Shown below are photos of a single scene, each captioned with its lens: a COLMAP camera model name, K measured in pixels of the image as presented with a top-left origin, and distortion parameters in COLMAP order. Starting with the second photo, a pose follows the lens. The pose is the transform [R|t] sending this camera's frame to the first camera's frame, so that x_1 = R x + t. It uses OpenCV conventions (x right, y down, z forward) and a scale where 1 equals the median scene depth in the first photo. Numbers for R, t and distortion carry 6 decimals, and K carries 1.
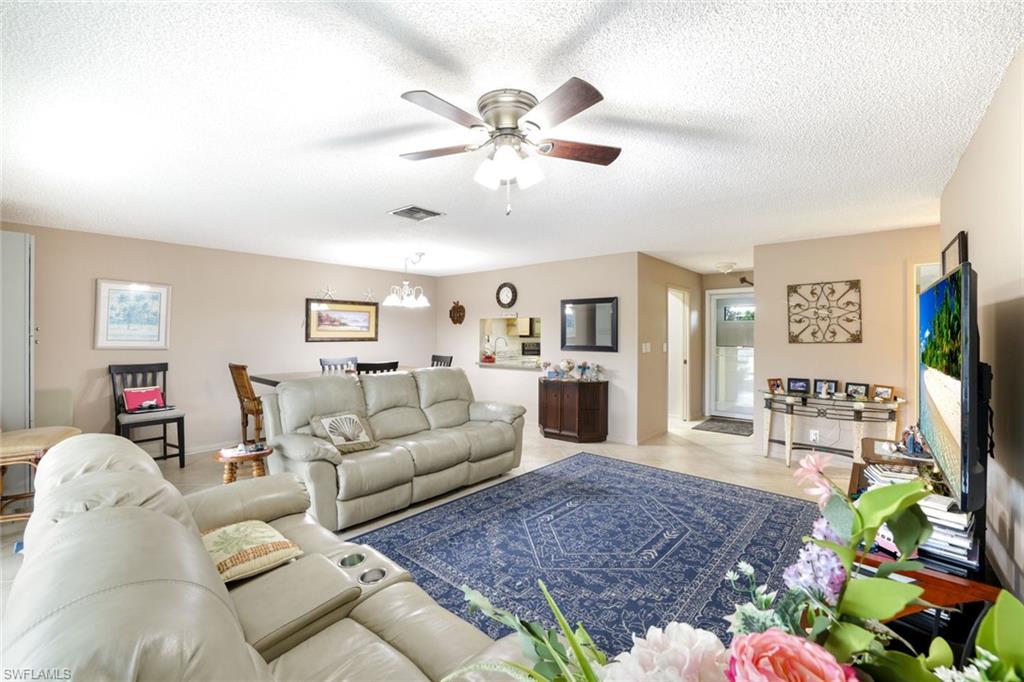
lens RADIAL K [[436.5, 0, 505.5], [0, 436.5, 336.7], [0, 0, 1]] dist [-0.000807, -0.000212]
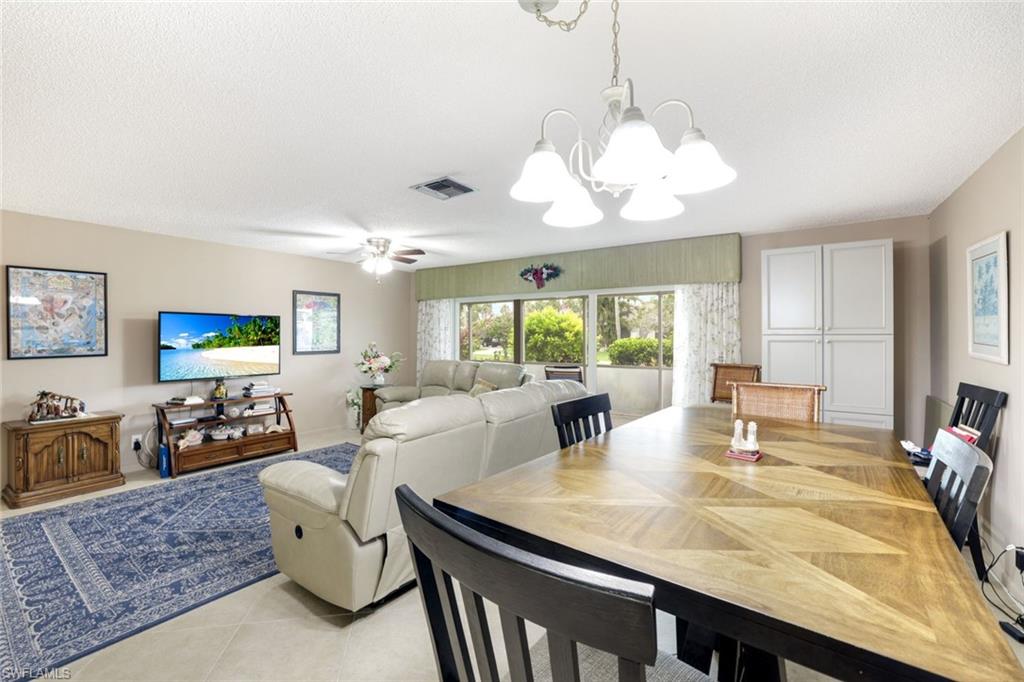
lens RADIAL K [[436.5, 0, 505.5], [0, 436.5, 336.7], [0, 0, 1]] dist [-0.000807, -0.000212]
pose [[-0.993707, -0.004281, -0.111928, -0.198345], [-0.004885, 0.999975, 0.005122, -0.006086], [0.111903, 0.005637, -0.993703, 1.632798]]
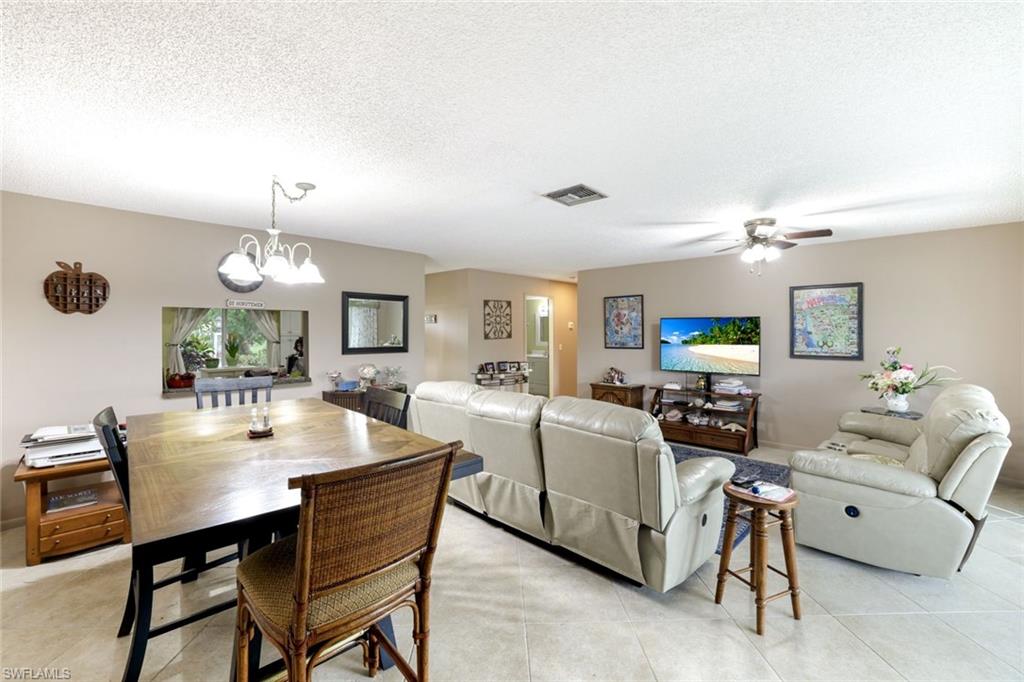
lens RADIAL K [[436.5, 0, 505.5], [0, 436.5, 336.7], [0, 0, 1]] dist [-0.000807, -0.000212]
pose [[0.063984, -0.016765, 0.997810, -0.931766], [0.002606, 0.999858, 0.016632, -0.020810], [-0.997948, 0.001536, 0.064019, 0.956723]]
